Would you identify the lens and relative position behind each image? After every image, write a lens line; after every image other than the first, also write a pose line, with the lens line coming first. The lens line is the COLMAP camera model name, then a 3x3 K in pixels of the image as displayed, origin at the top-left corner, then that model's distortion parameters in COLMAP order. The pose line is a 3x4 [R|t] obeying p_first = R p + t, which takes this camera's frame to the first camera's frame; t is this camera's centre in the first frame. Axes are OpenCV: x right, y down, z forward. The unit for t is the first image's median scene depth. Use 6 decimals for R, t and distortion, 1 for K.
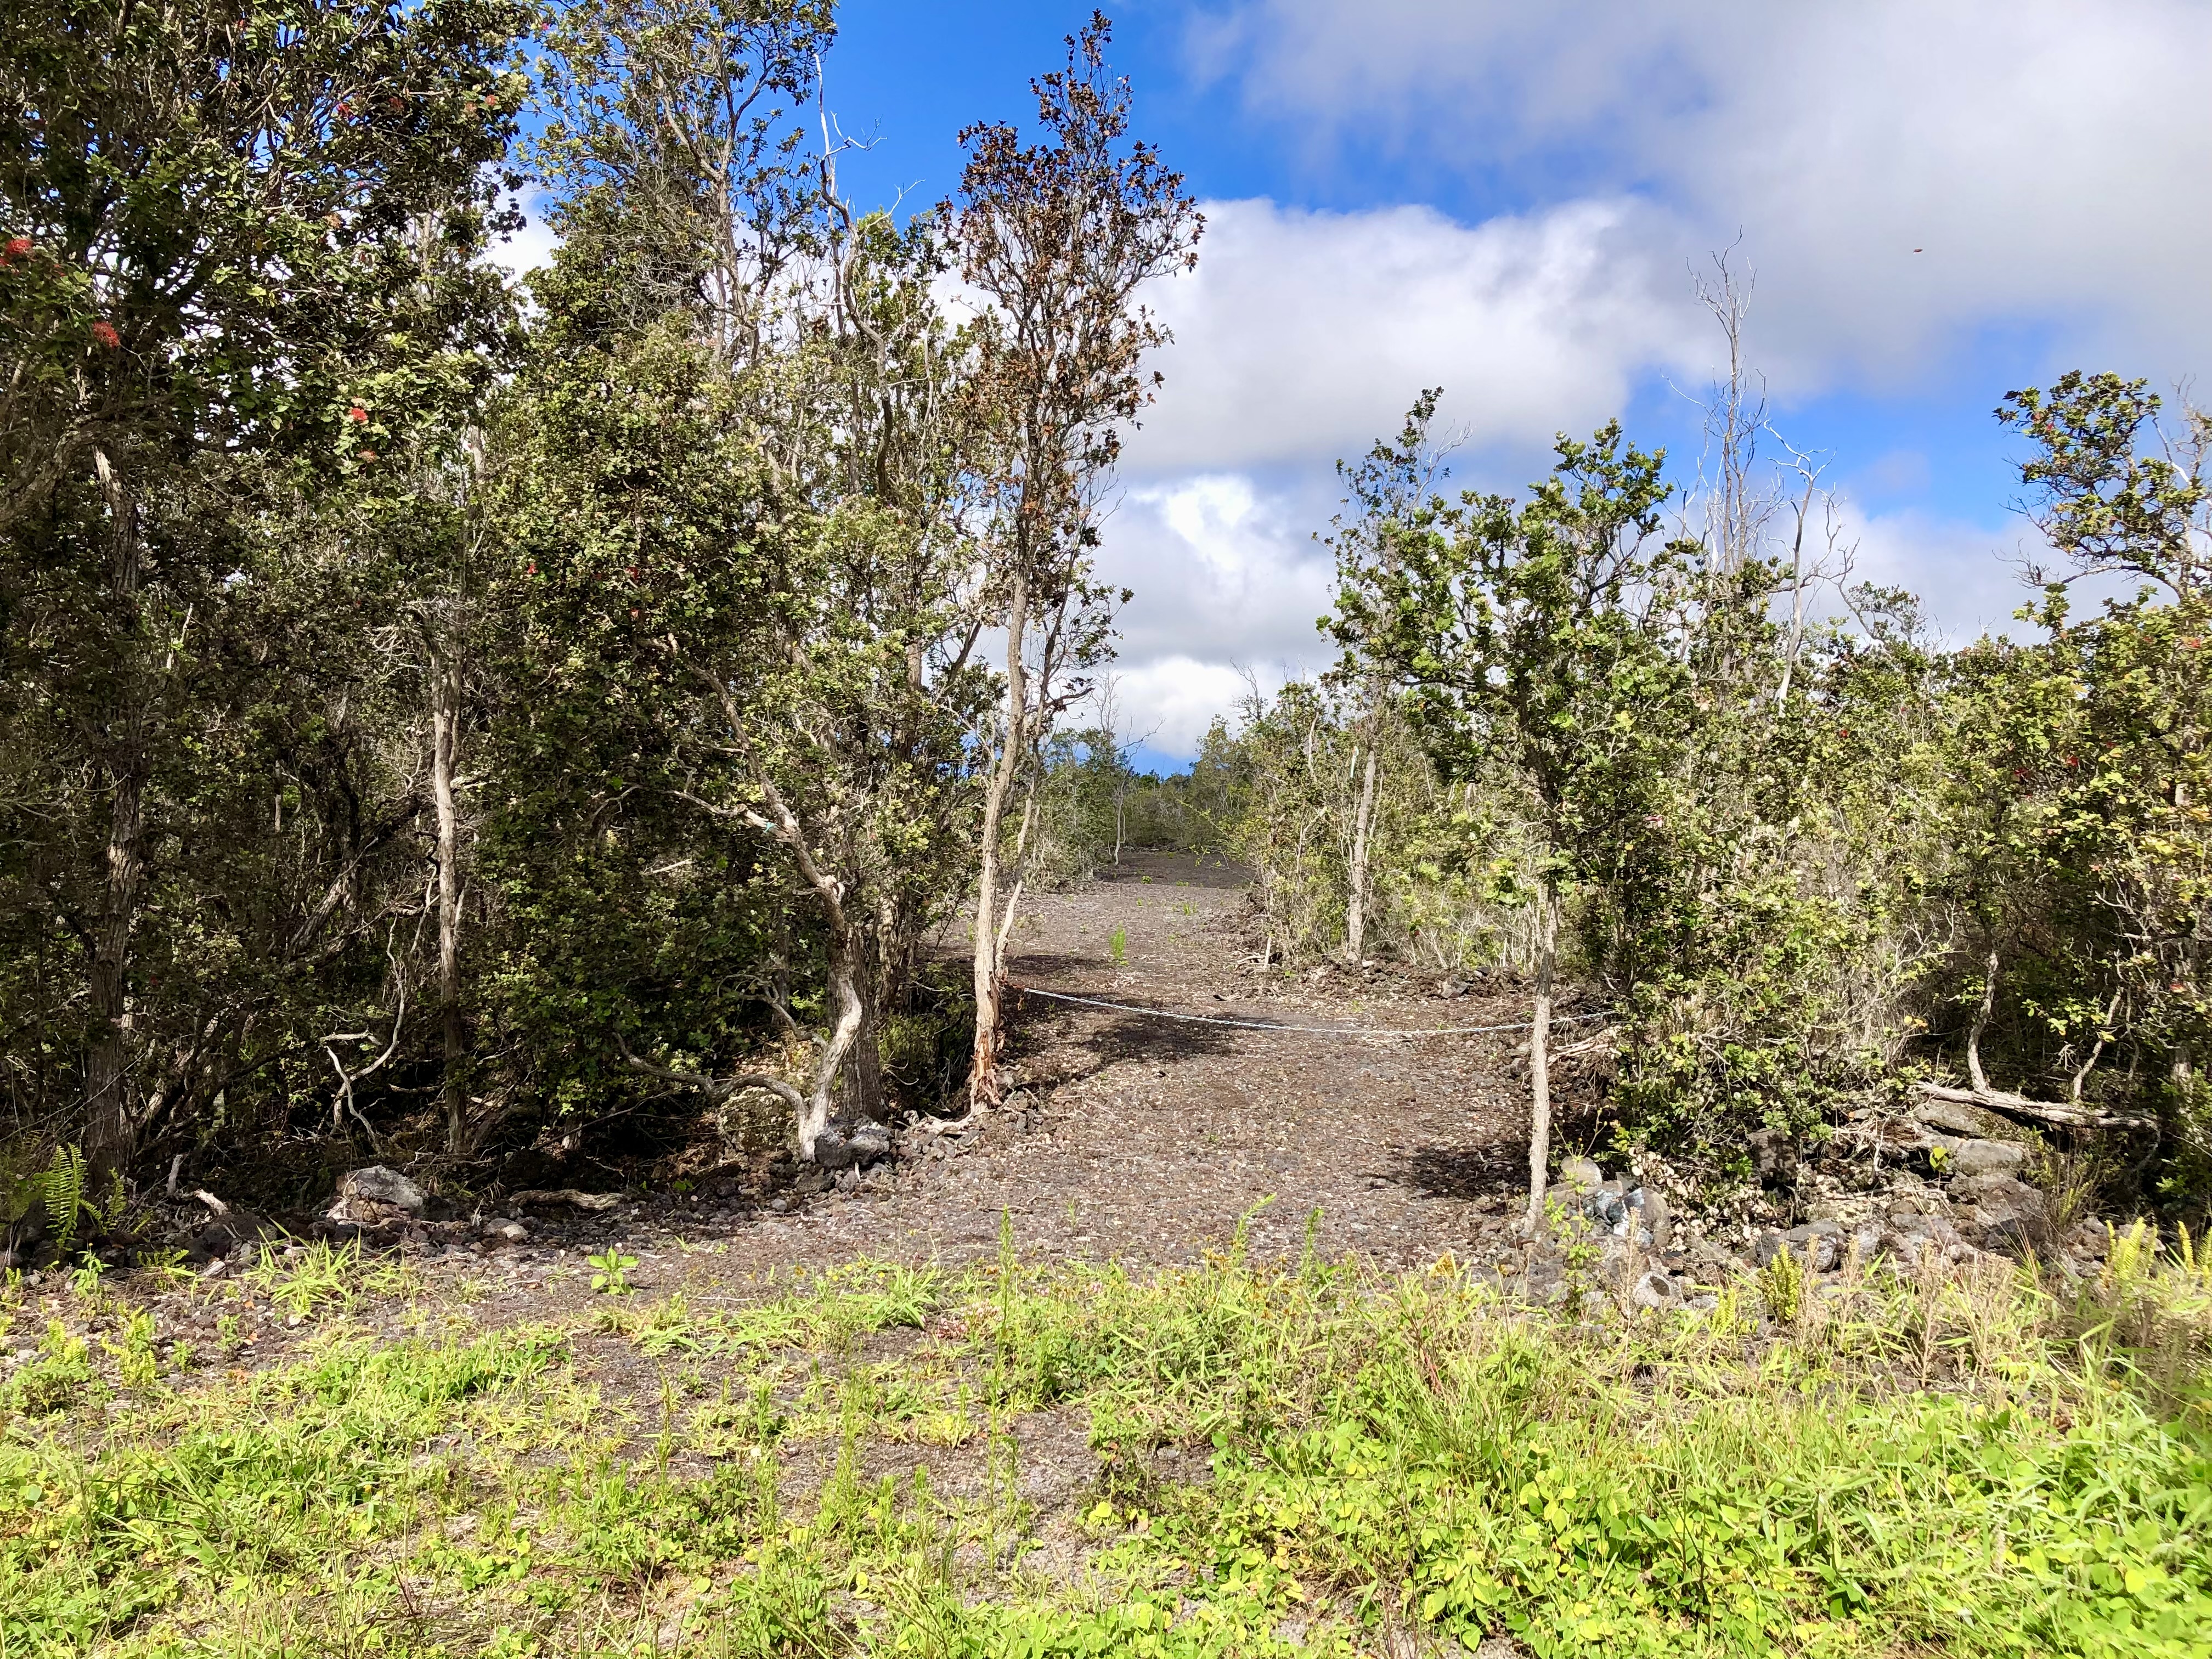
lens RADIAL K [[1756.7, 0, 1107.2], [0, 1756.7, 810.5], [0, 0, 1]] dist [-0.001706, -0.004291]
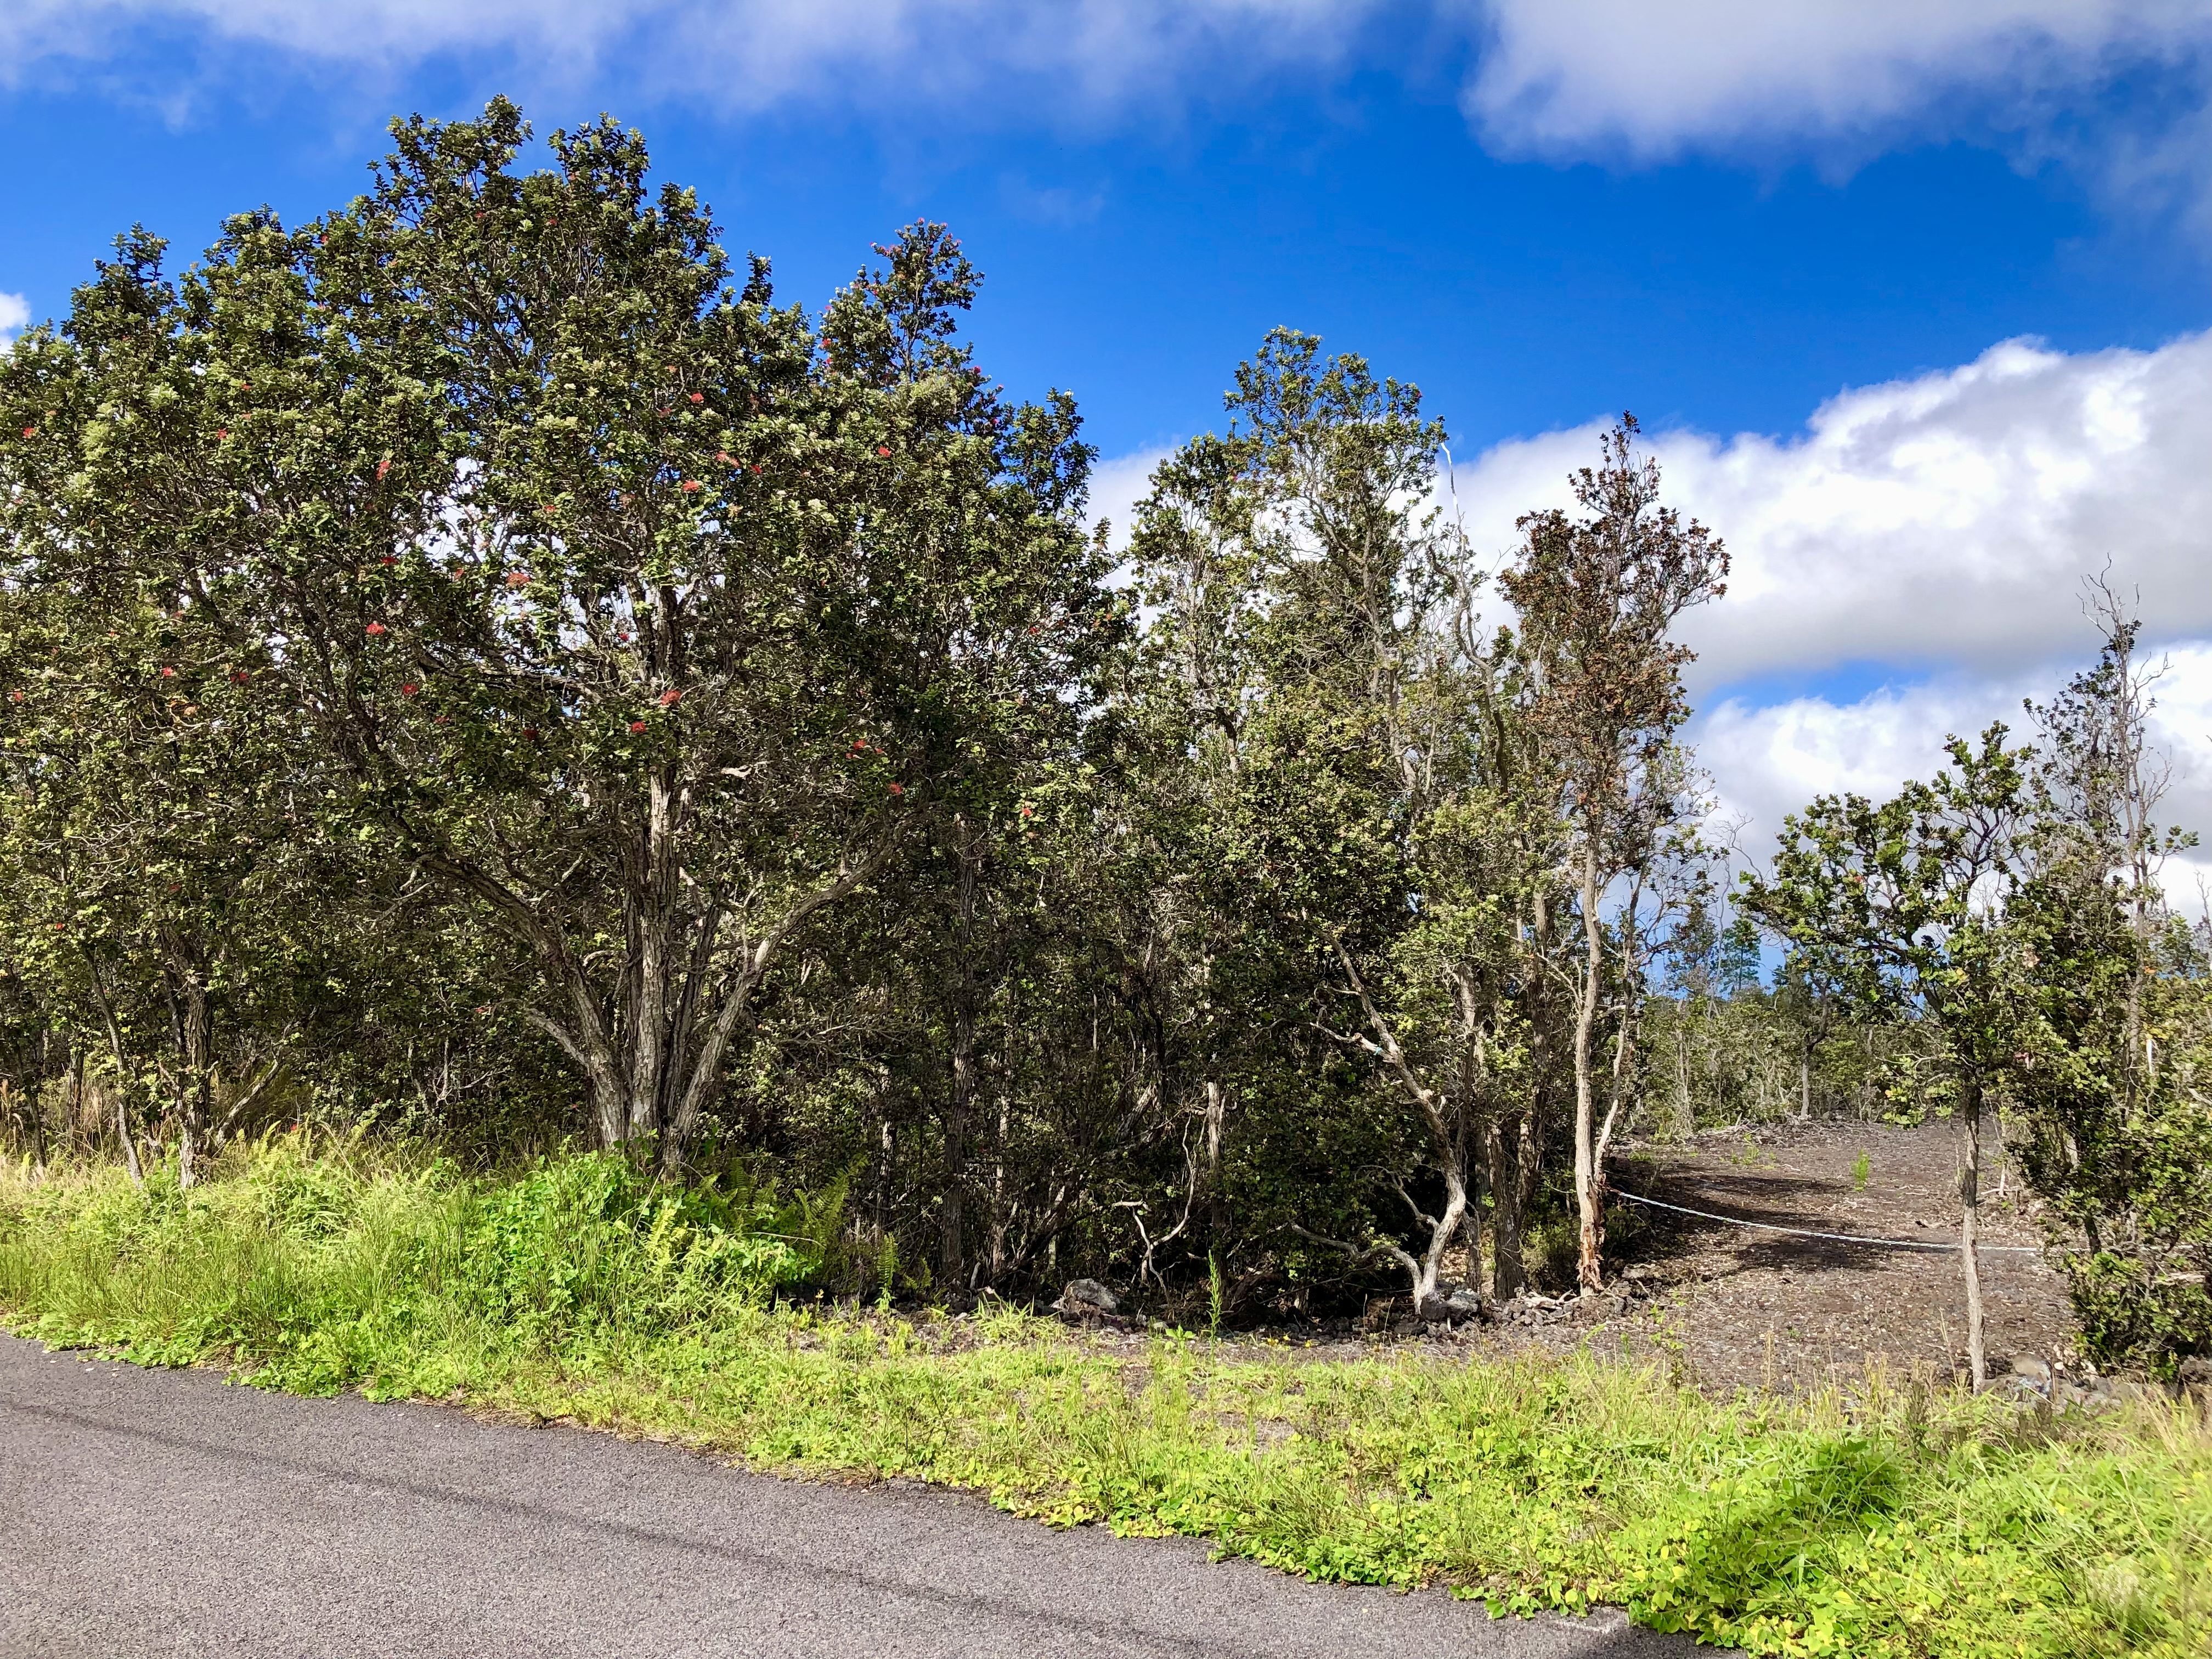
lens RADIAL K [[1668.0, 0, 1106.0], [0, 1668.0, 829.5], [0, 0, 1]] dist [-0.002883, -0.007464]
pose [[0.887938, -0.043145, -0.457934, 0.191459], [-0.011689, 0.993153, -0.116236, -0.007315], [0.459814, 0.108563, 0.881354, -0.202472]]
